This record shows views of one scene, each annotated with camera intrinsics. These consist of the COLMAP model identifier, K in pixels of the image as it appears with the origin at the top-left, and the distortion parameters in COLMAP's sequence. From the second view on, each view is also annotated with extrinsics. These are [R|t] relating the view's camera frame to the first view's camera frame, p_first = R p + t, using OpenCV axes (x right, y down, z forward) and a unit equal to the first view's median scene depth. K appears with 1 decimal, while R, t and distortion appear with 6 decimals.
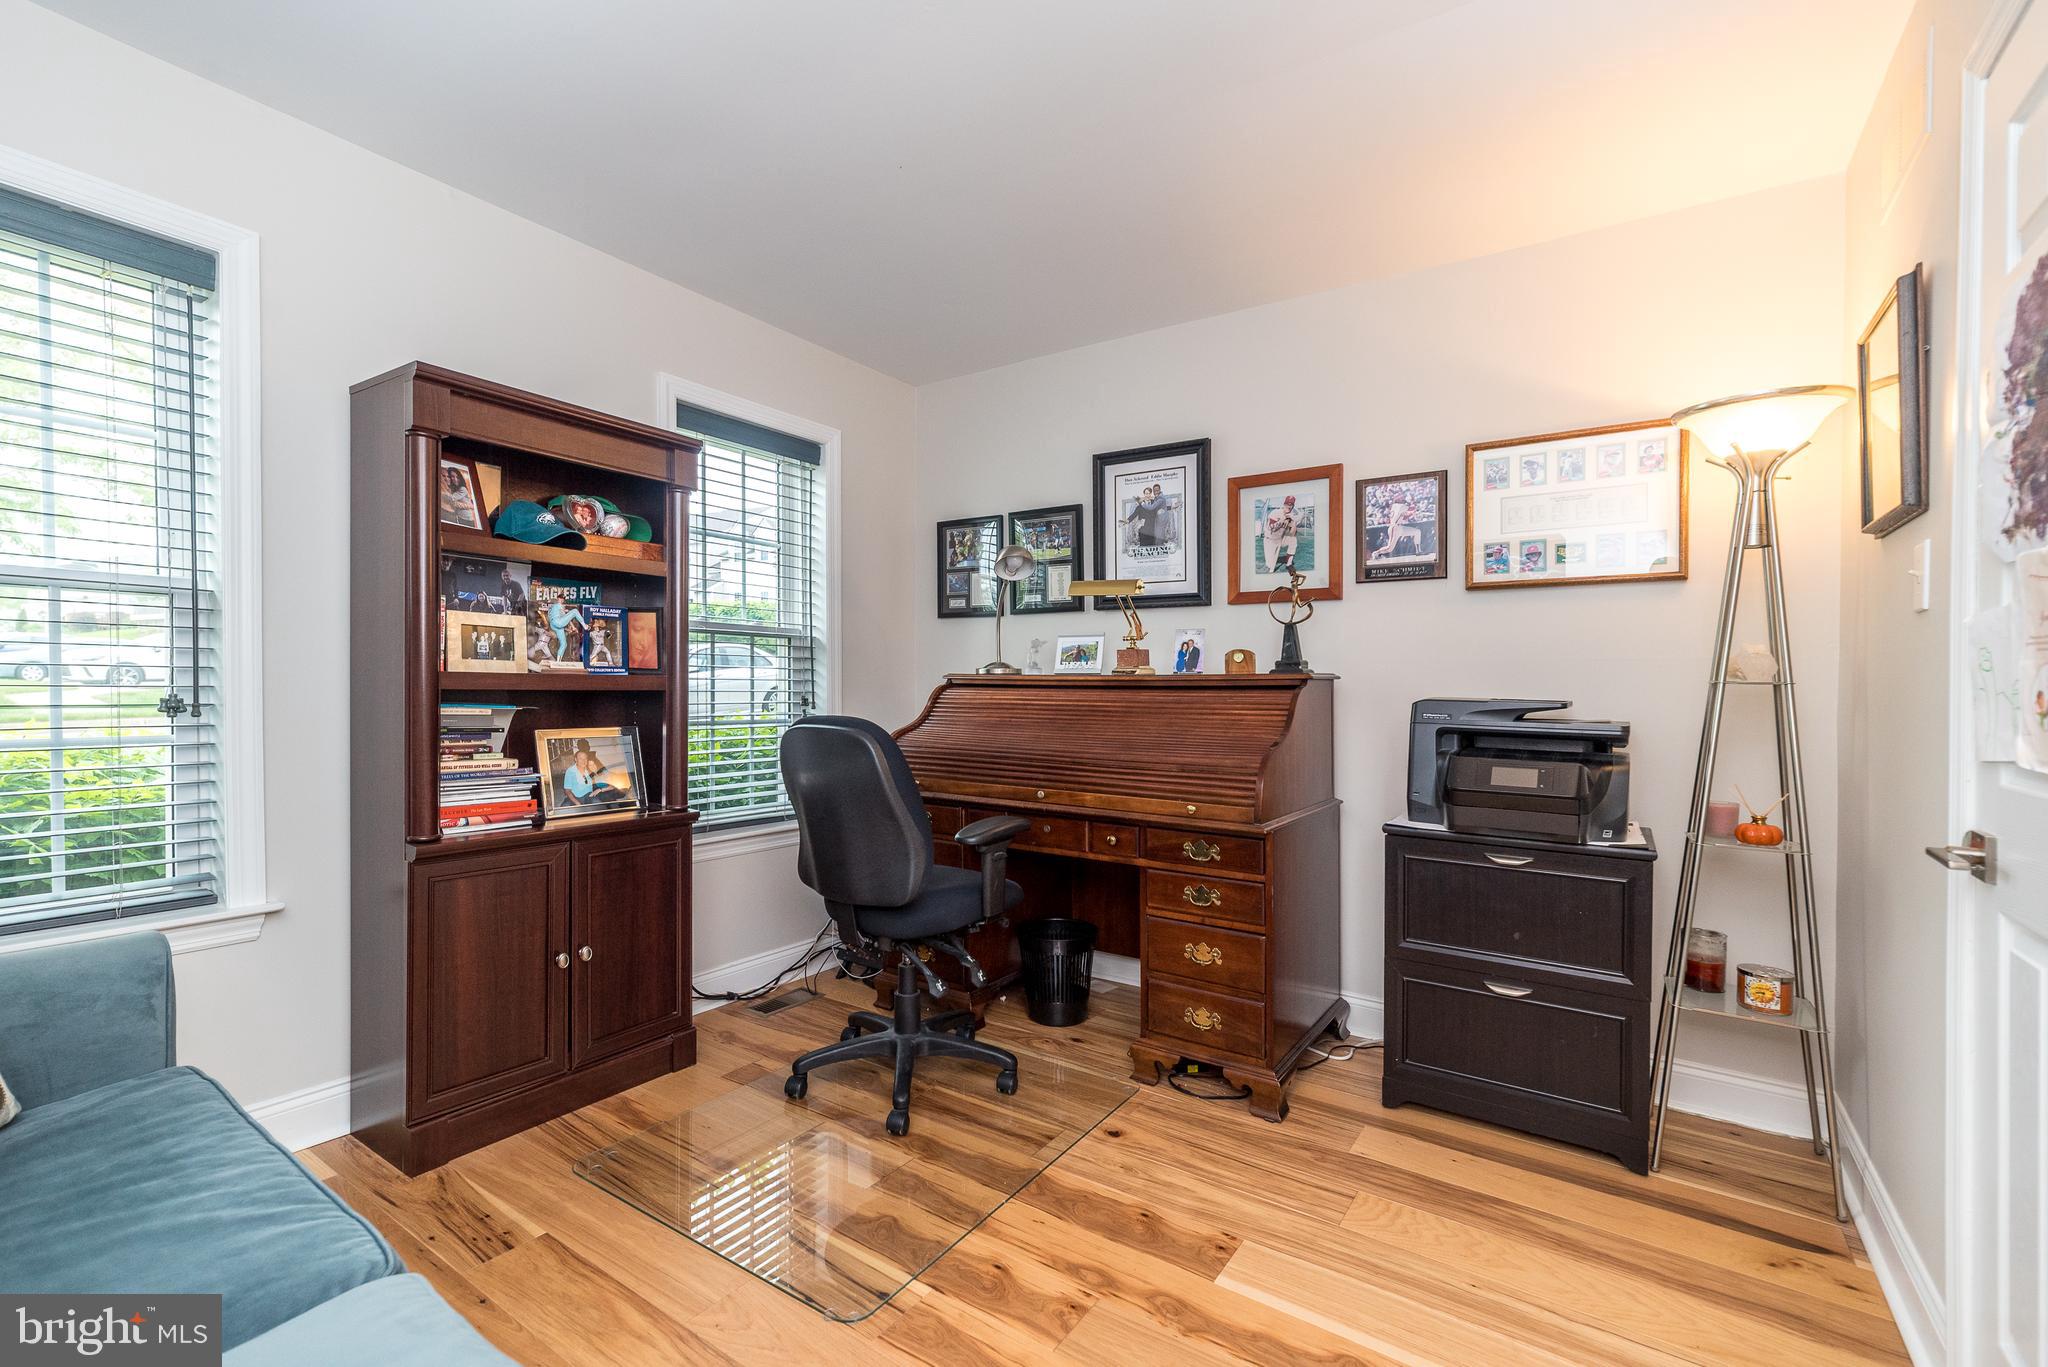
lens RADIAL K [[891.2, 0, 1007.9], [0, 891.2, 695.7], [0, 0, 1]] dist [0.010250, 0.000144]
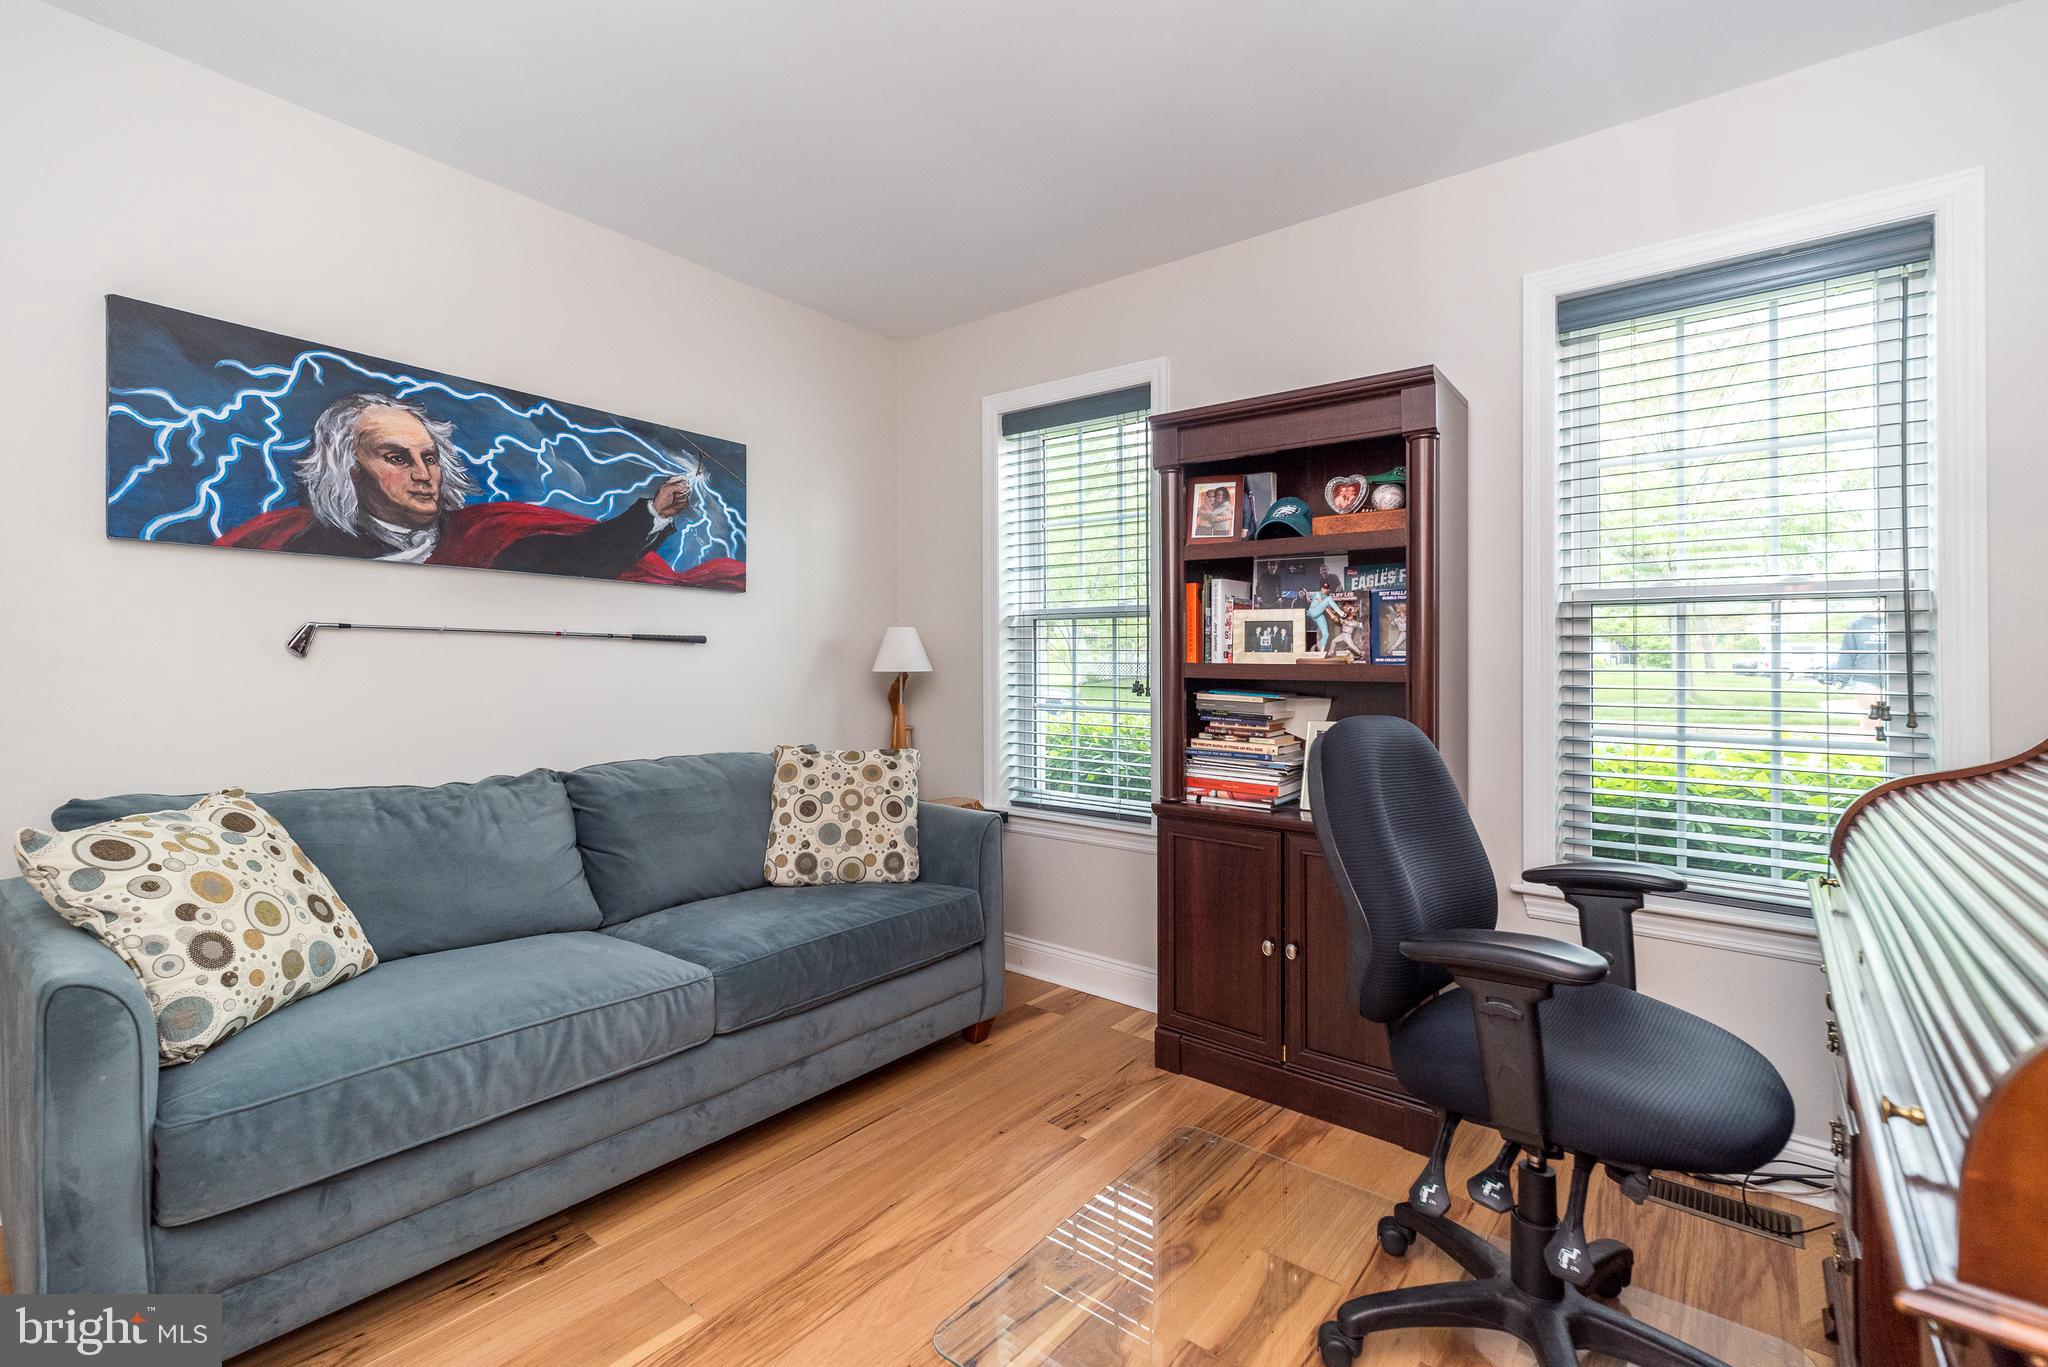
lens RADIAL K [[891.2, 0, 1007.9], [0, 891.2, 695.7], [0, 0, 1]] dist [0.010250, 0.000144]
pose [[-0.074716, 0.015621, -0.997082, 0.518420], [-0.027927, 0.999452, 0.017751, 0.001846], [0.996814, 0.029172, -0.074239, 0.765288]]
